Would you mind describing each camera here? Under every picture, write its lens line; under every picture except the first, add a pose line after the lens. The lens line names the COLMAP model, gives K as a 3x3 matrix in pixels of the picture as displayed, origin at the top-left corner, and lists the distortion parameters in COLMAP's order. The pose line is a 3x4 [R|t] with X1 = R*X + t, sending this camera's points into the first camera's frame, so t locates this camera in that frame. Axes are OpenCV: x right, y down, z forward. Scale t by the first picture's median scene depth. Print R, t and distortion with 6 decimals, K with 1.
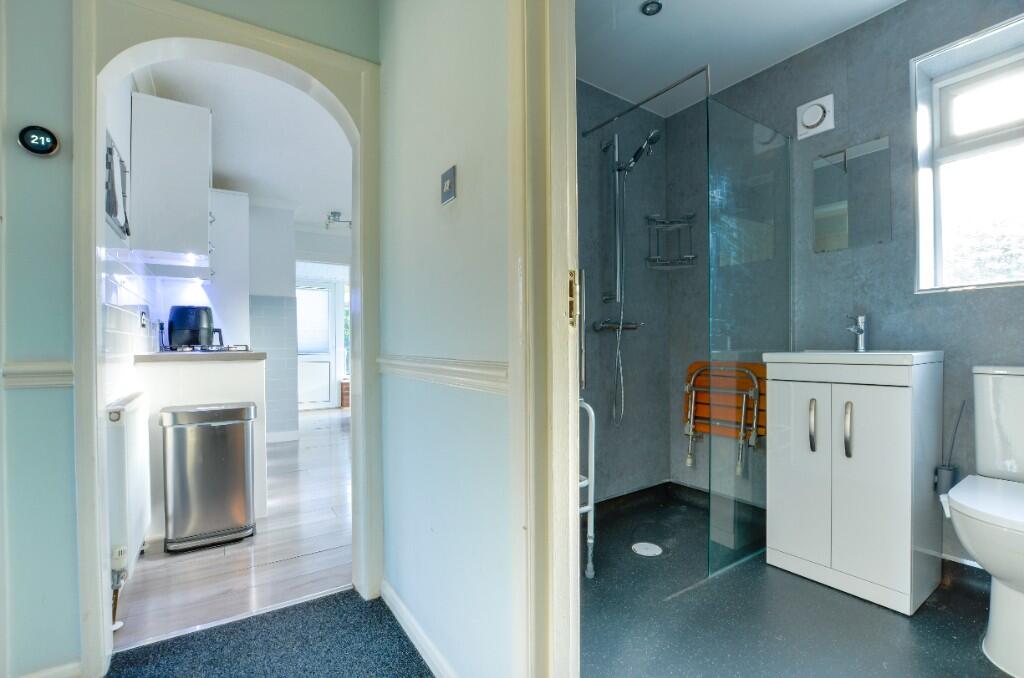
lens RADIAL K [[450.7, 0, 516.7], [0, 450.7, 342.5], [0, 0, 1]] dist [-0.034704, 0.004664]
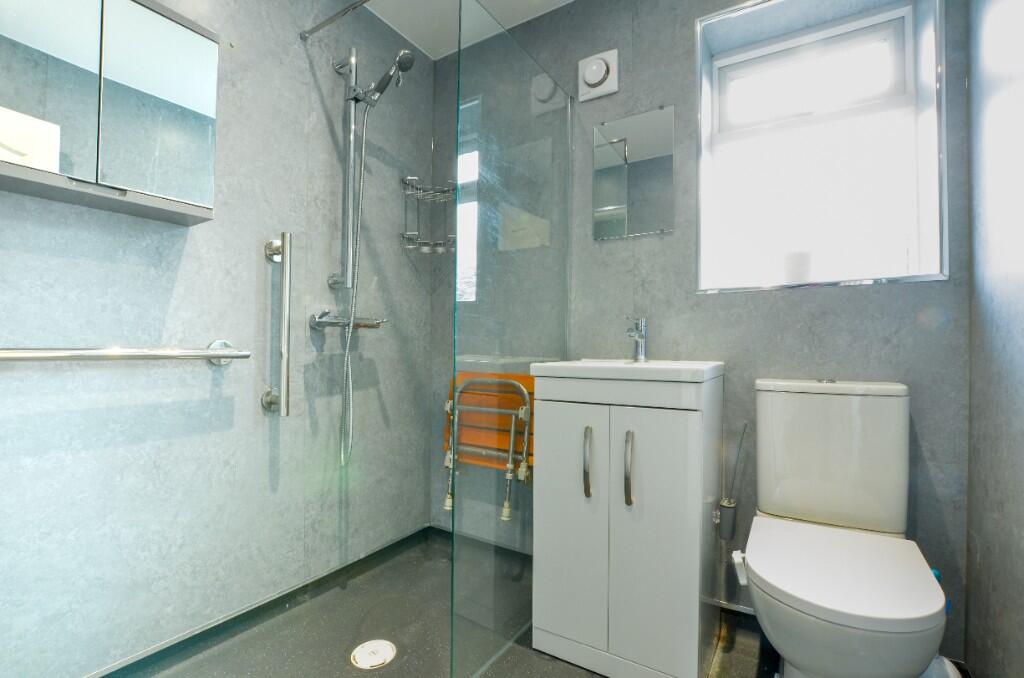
lens RADIAL K [[450.7, 0, 509.2], [0, 450.7, 343.8], [0, 0, 1]] dist [-0.034704, 0.004664]
pose [[0.919235, 0.018832, 0.393259, 0.213945], [-0.016569, 0.999821, -0.009148, -0.001564], [-0.393361, 0.001894, 0.919382, 0.311143]]
